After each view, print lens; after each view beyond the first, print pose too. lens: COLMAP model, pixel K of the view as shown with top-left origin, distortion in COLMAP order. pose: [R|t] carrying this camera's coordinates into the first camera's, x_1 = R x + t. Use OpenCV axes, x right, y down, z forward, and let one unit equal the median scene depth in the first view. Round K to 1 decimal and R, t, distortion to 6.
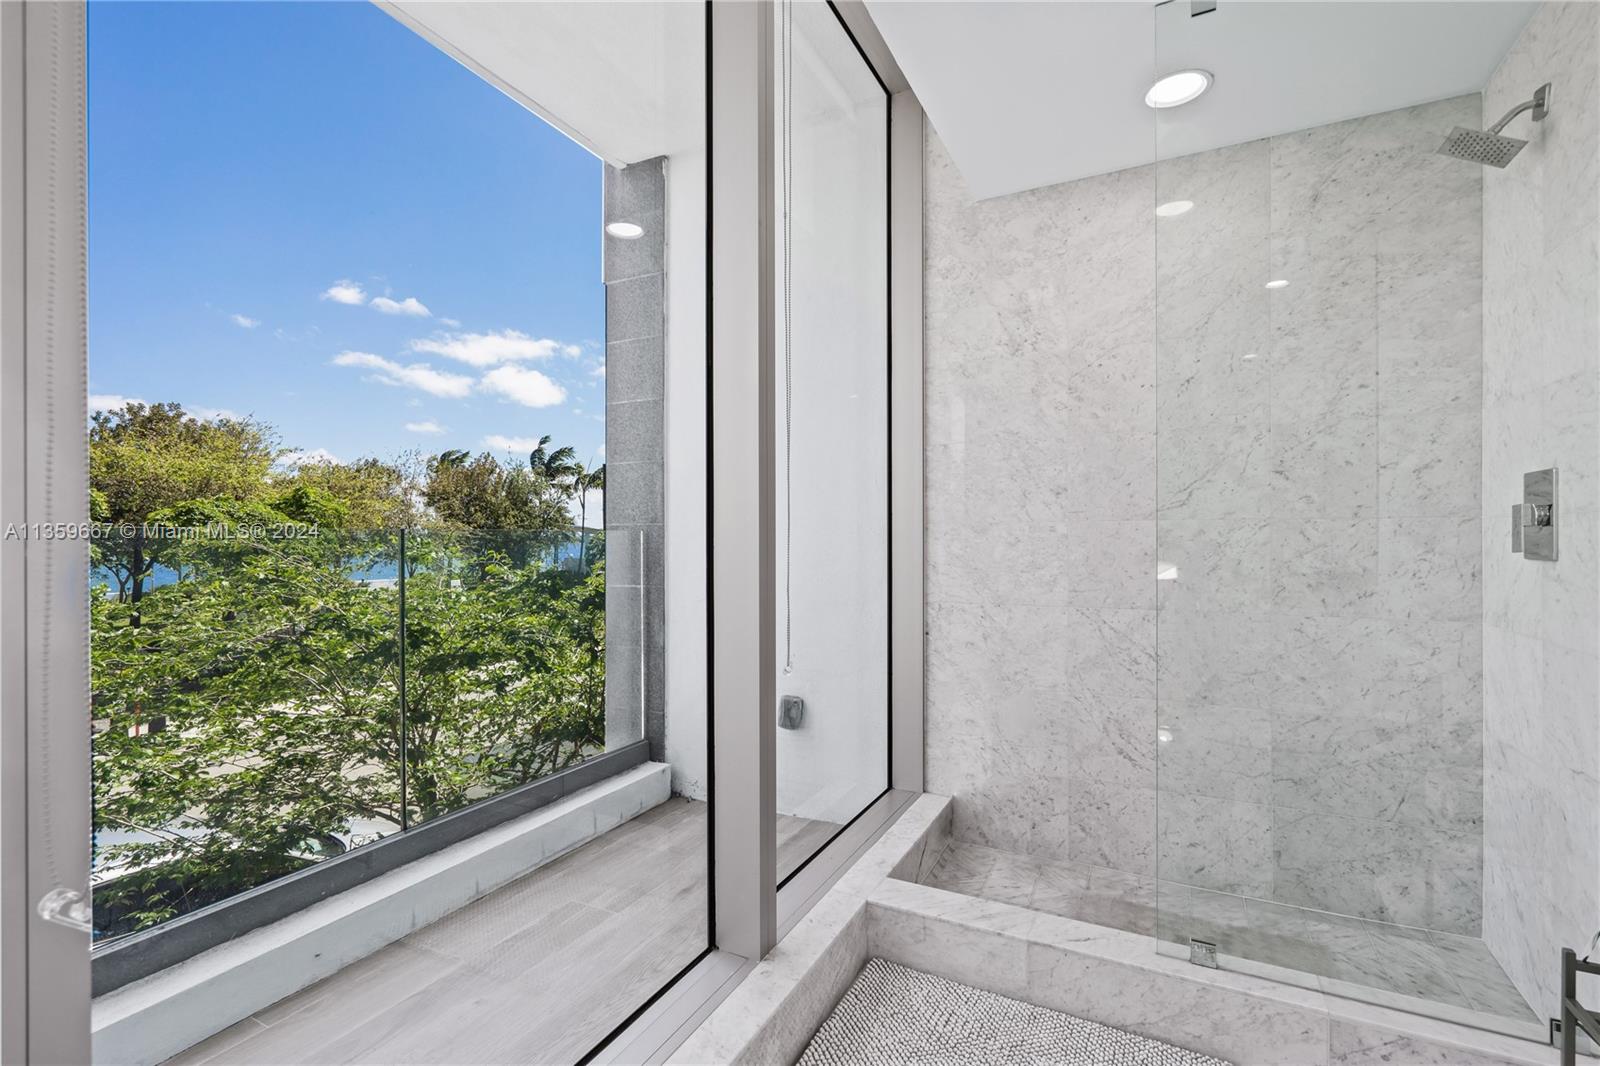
lens RADIAL K [[727.7, 0, 797.6], [0, 727.7, 538.5], [0, 0, 1]] dist [-0.008300, 0.005240]
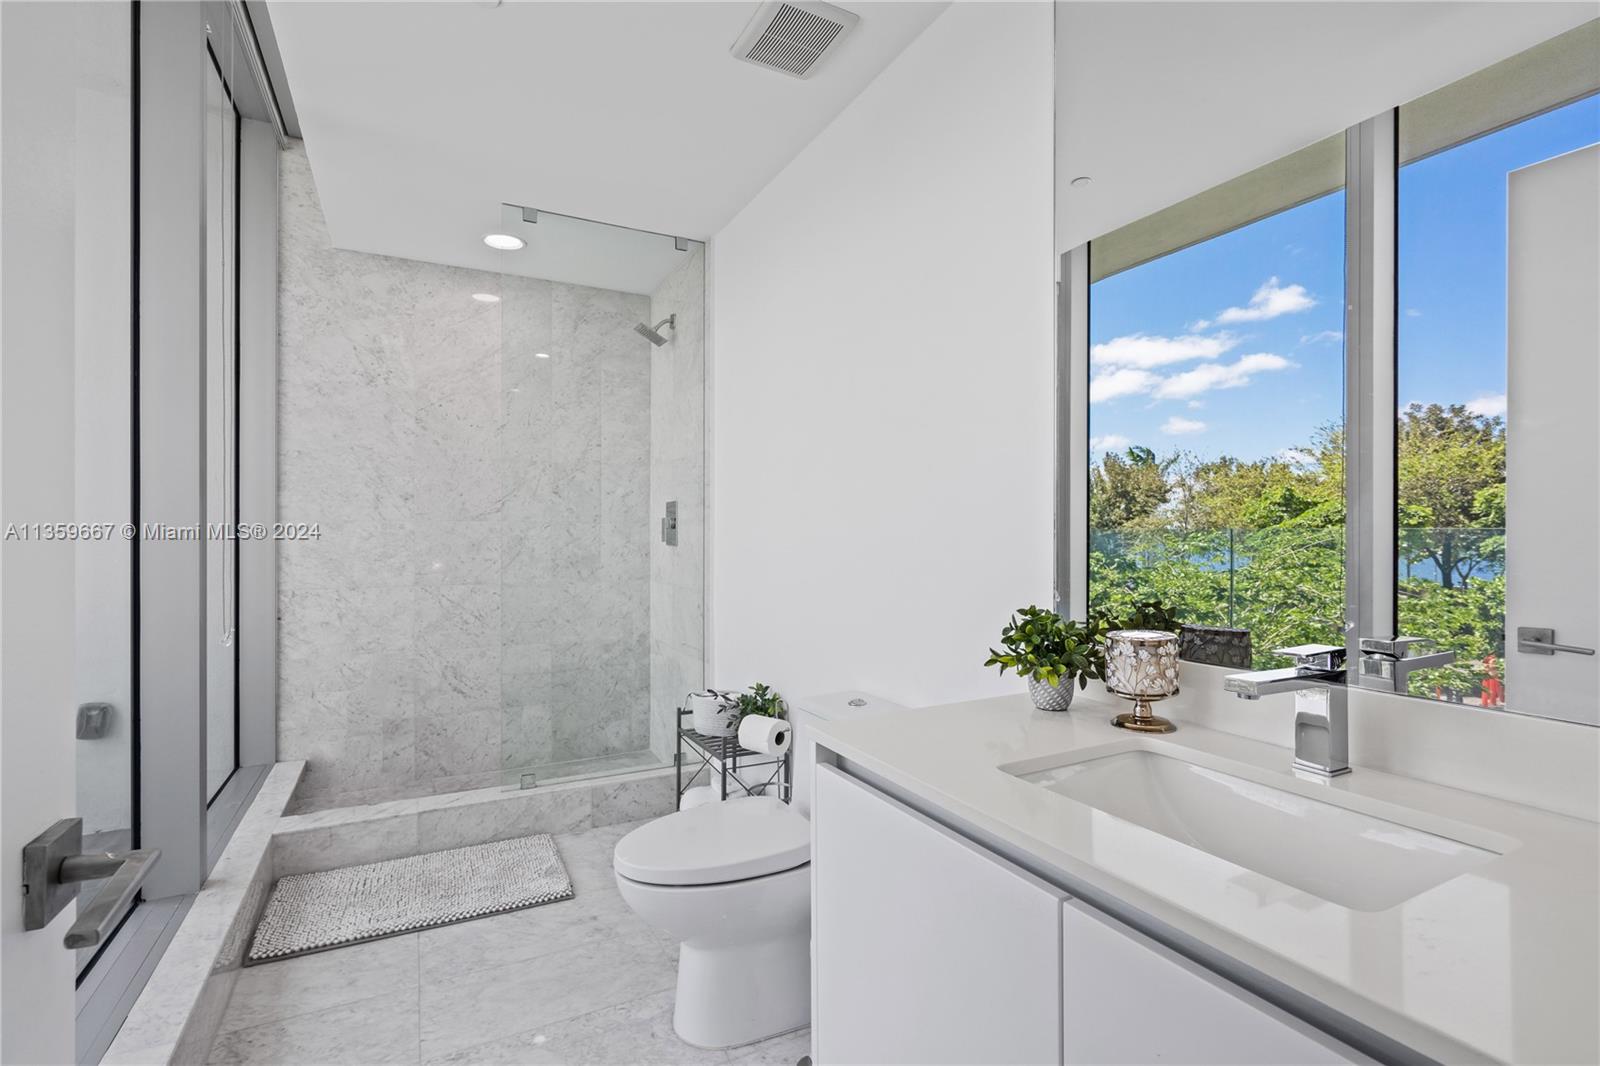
lens RADIAL K [[727.7, 0, 797.6], [0, 727.7, 538.5], [0, 0, 1]] dist [-0.008300, 0.005240]
pose [[0.569396, -0.000225, 0.822064, -0.335539], [-0.002911, 0.999993, 0.002290, 0.003542], [-0.822058, -0.003698, 0.569391, -0.334795]]
